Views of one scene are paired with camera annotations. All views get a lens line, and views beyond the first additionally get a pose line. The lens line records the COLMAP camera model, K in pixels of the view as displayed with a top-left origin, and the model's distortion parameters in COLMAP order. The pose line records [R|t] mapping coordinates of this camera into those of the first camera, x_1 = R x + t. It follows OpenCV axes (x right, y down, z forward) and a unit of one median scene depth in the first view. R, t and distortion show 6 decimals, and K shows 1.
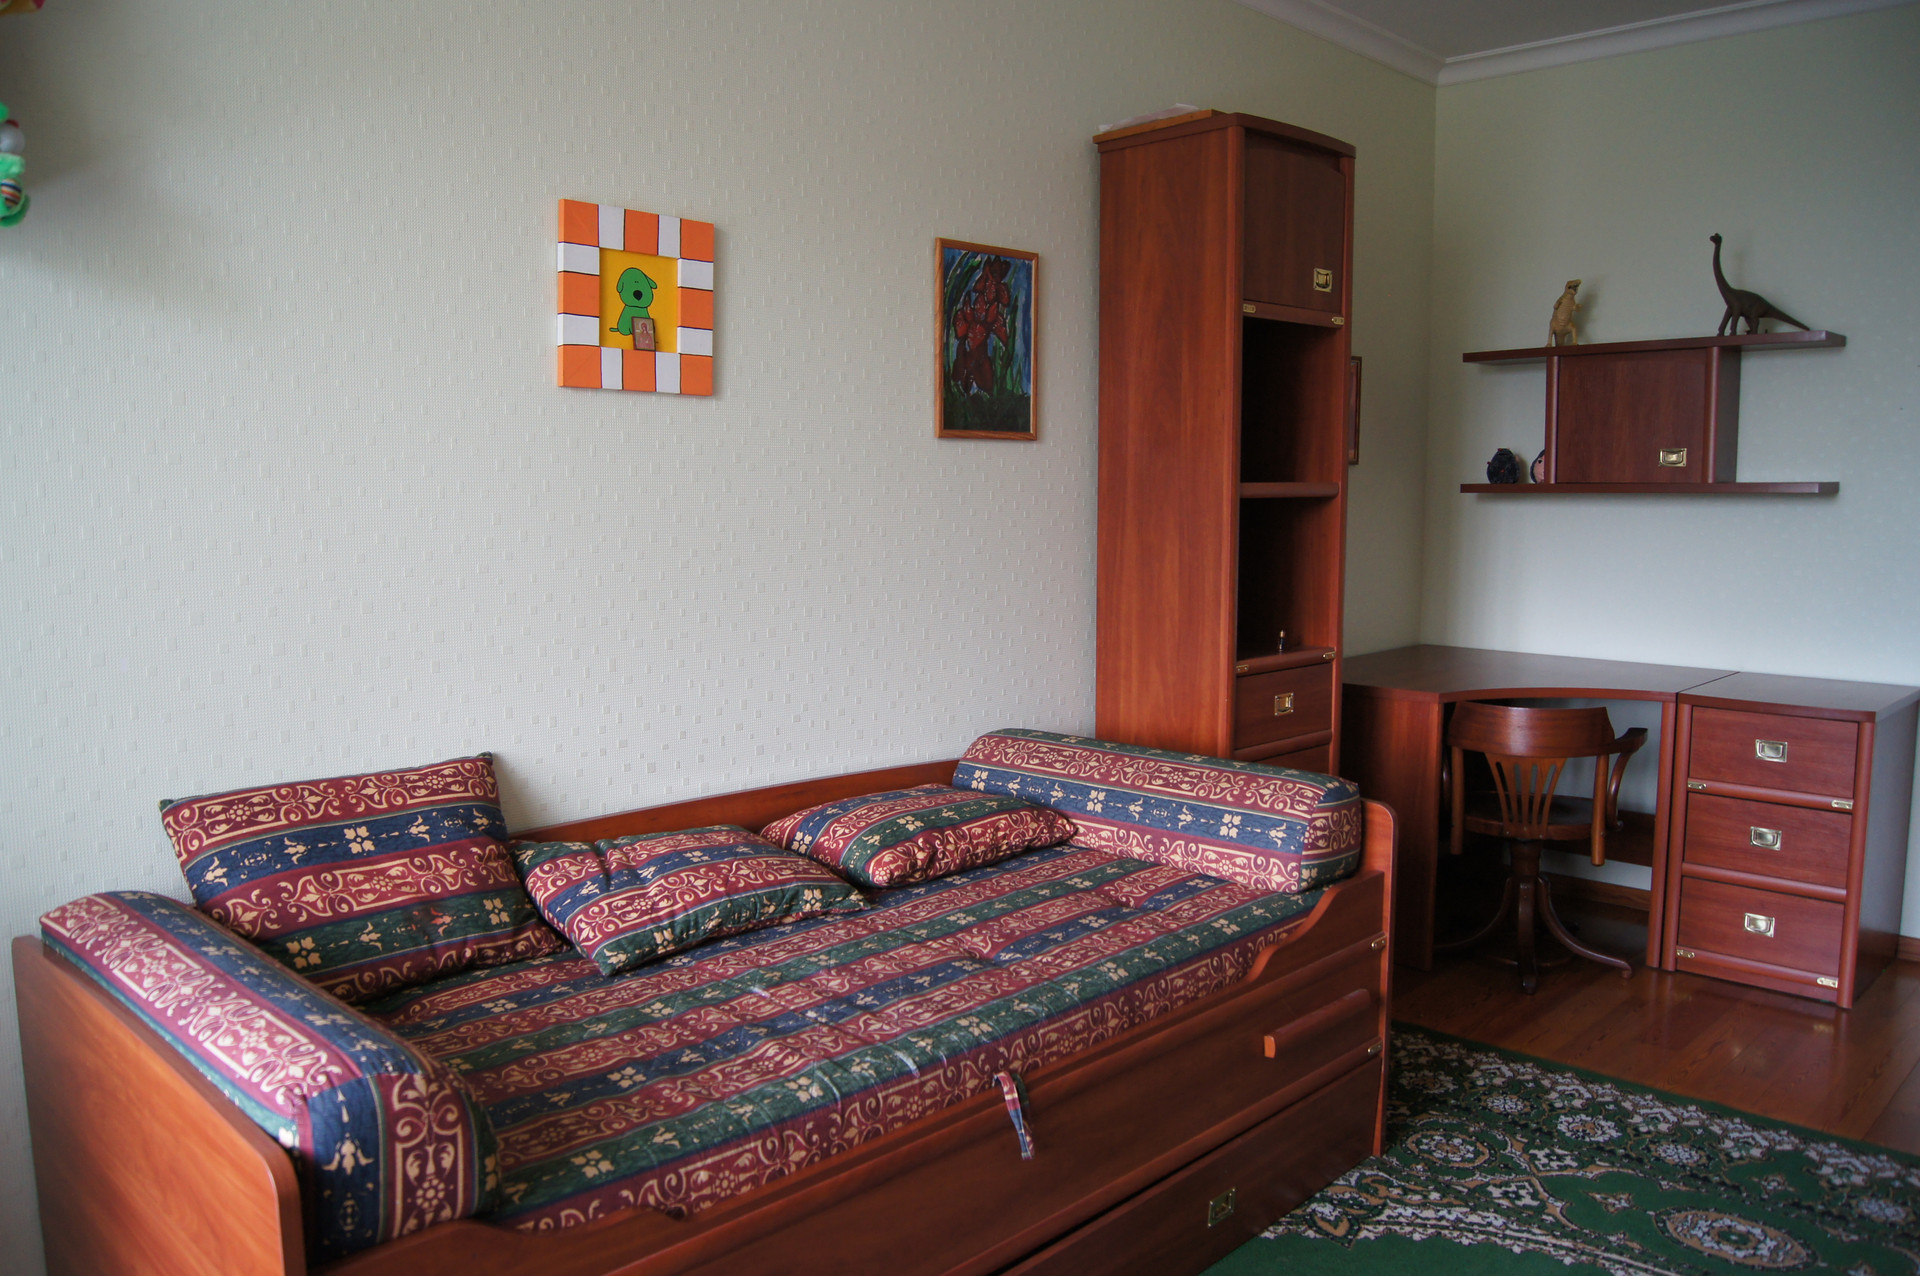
lens RADIAL K [[1499.7, 0, 946.0], [0, 1499.7, 631.2], [0, 0, 1]] dist [-0.077329, -0.000203]
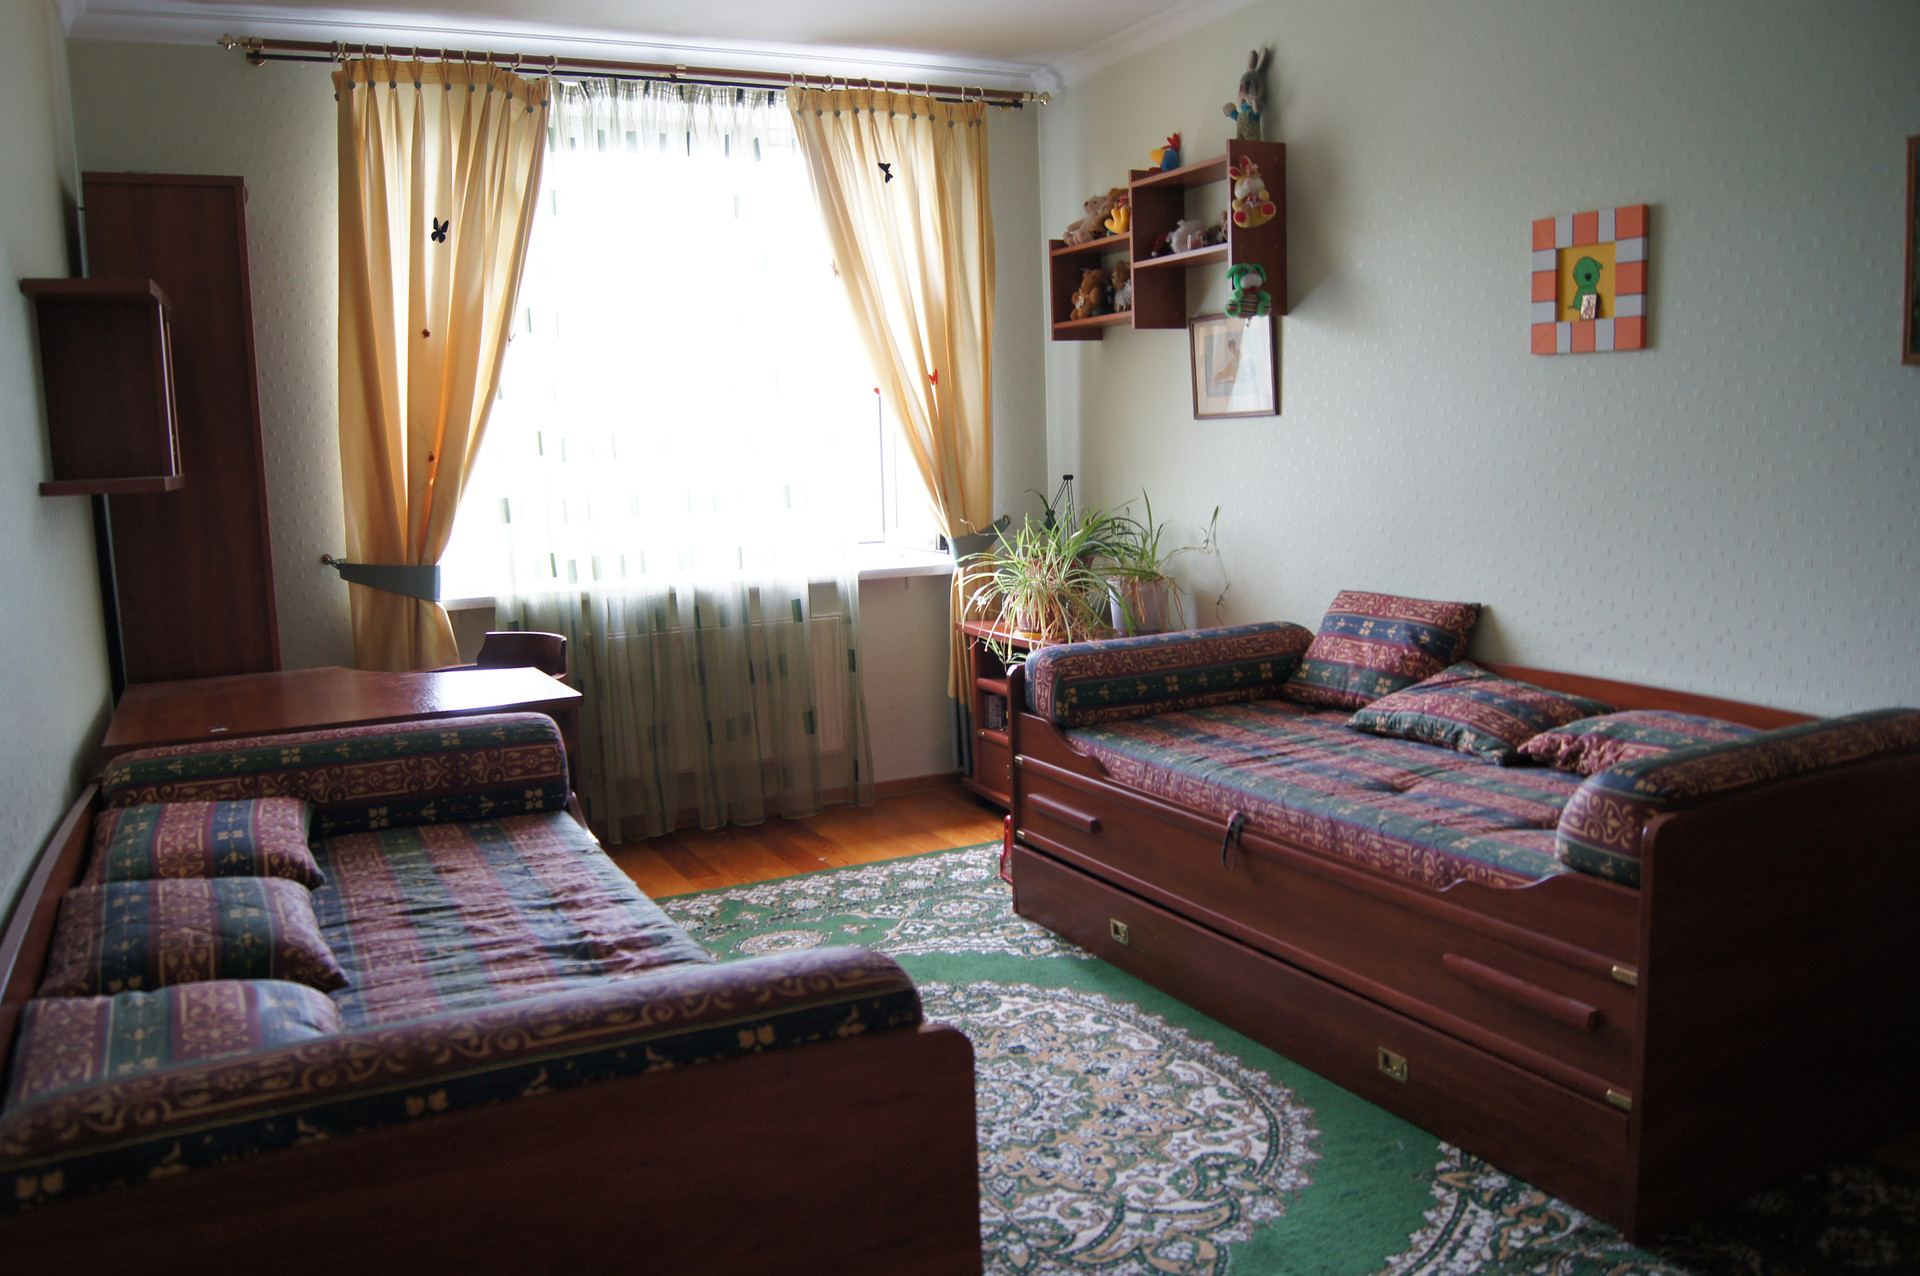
lens RADIAL K [[1499.7, 0, 959.9], [0, 1499.7, 641.9], [0, 0, 1]] dist [-0.077329, -0.000203]
pose [[-0.330543, 0.134623, -0.934140, 1.221667], [-0.064068, 0.984291, 0.164521, -0.090283], [0.941614, 0.114230, -0.316726, 0.936581]]
